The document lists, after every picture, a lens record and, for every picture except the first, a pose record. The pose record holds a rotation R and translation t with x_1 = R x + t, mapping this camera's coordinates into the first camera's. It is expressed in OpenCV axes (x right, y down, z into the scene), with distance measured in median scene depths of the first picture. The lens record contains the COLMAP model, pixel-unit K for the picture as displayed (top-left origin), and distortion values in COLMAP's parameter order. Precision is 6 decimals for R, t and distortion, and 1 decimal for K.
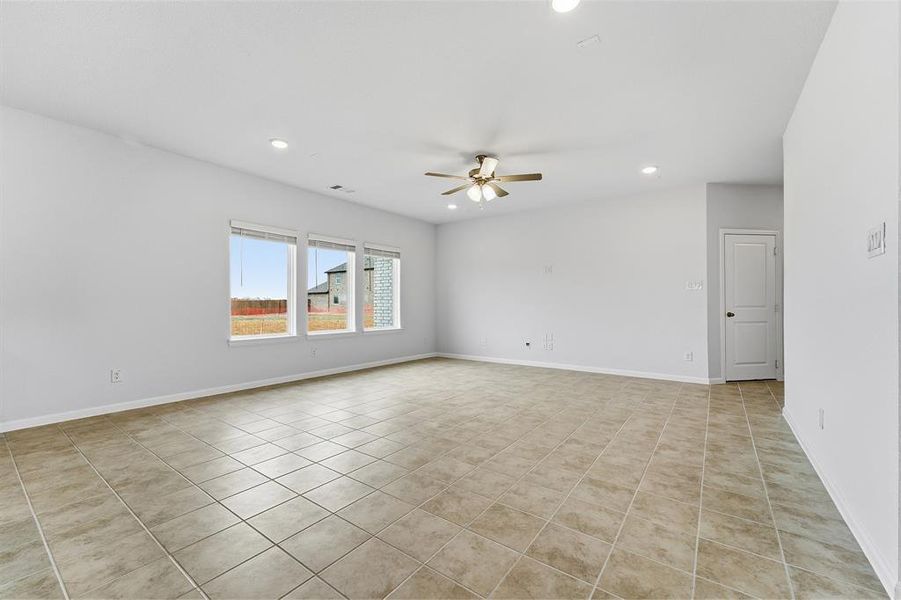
lens RADIAL K [[364.8, 0, 447.1], [0, 364.8, 303.3], [0, 0, 1]] dist [0.000472, -0.000087]
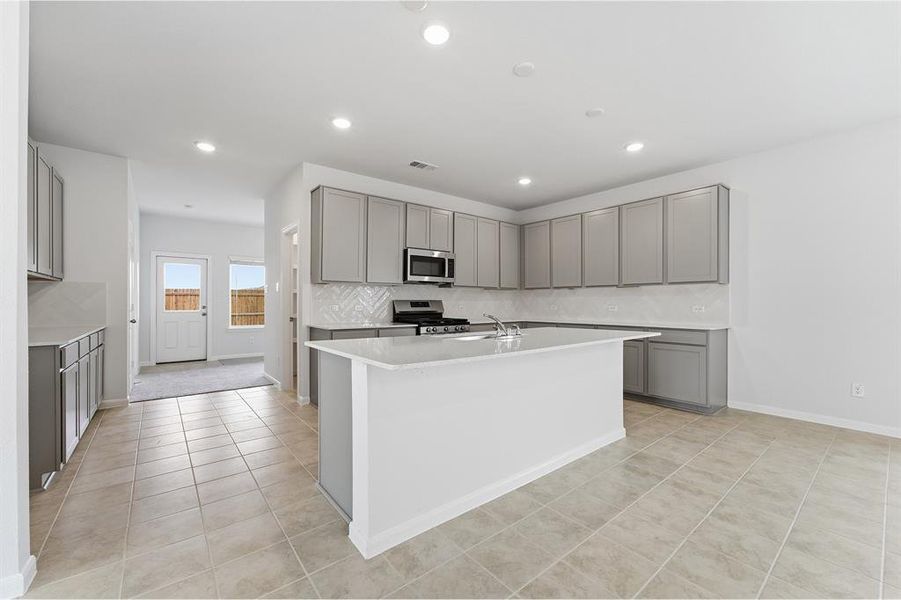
lens RADIAL K [[364.8, 0, 447.1], [0, 364.8, 303.3], [0, 0, 1]] dist [0.000472, -0.000087]
pose [[-0.258482, -0.003663, -0.966009, 0.224334], [0.002630, 0.999986, -0.004495, -0.014758], [0.966013, -0.003703, -0.258468, 0.246232]]
